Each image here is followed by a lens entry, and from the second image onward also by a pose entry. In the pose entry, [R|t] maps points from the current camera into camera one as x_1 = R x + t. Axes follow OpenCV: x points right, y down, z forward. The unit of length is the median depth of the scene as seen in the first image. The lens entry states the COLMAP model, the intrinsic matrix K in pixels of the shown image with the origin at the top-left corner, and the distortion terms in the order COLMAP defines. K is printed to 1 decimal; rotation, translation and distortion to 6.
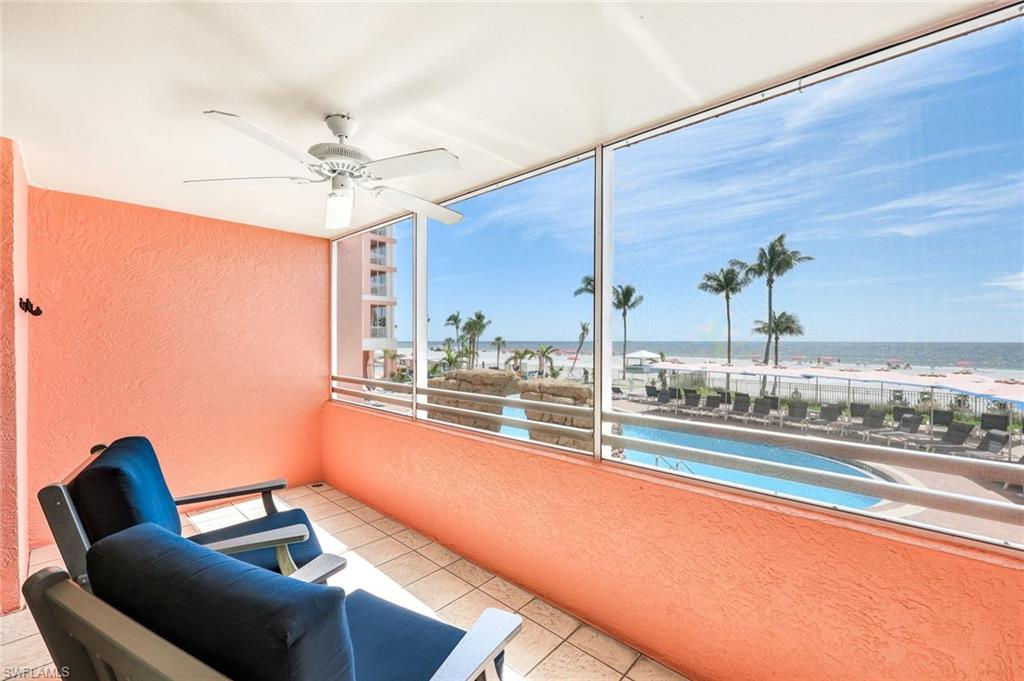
lens RADIAL K [[417.8, 0, 506.8], [0, 417.8, 343.8], [0, 0, 1]] dist [0.001352, 0.000136]
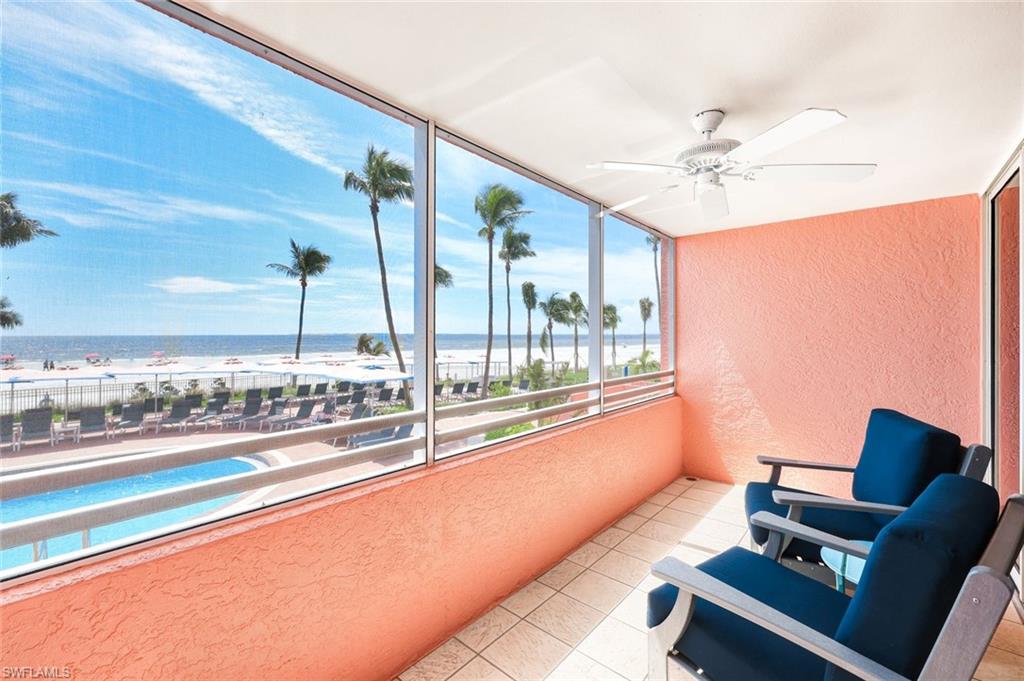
lens RADIAL K [[422.9, 0, 509.7], [0, 422.9, 333.3], [0, 0, 1]] dist [0.002292, 0.000074]
pose [[-0.023127, -0.002312, 0.999730, -0.097281], [0.012139, 0.999923, 0.002593, -0.001407], [-0.999659, 0.012196, -0.023097, 0.103756]]
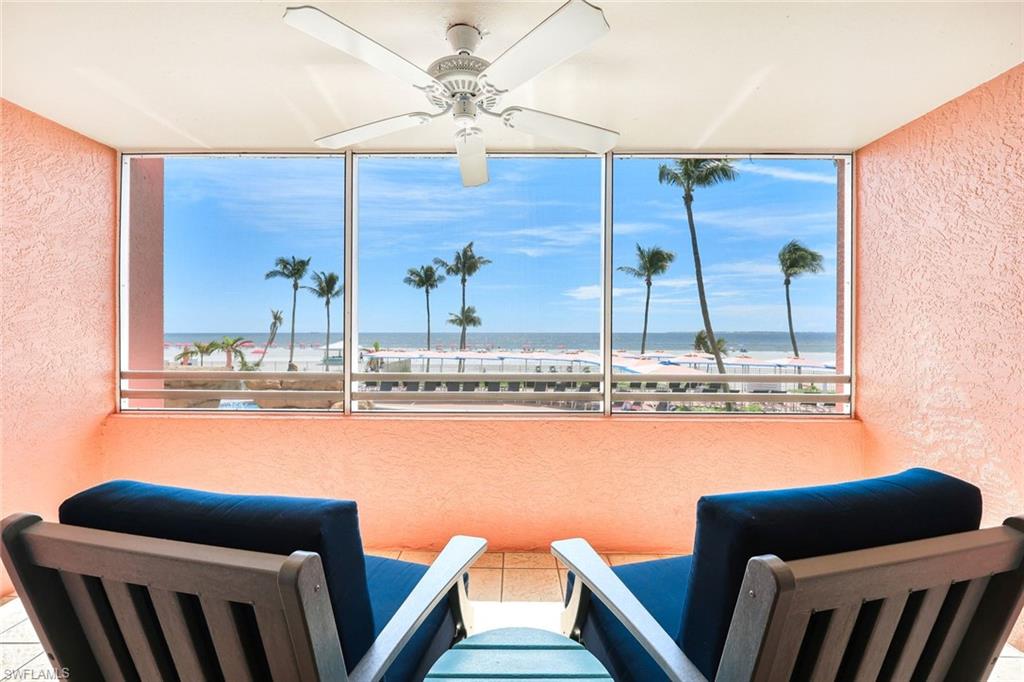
lens RADIAL K [[422.9, 0, 509.7], [0, 422.9, 333.8], [0, 0, 1]] dist [0.002292, 0.000074]
pose [[0.745195, -0.003006, 0.666839, -0.060749], [0.006116, 0.999979, -0.002327, 0.003822], [-0.666818, 0.005813, 0.745198, 0.022270]]
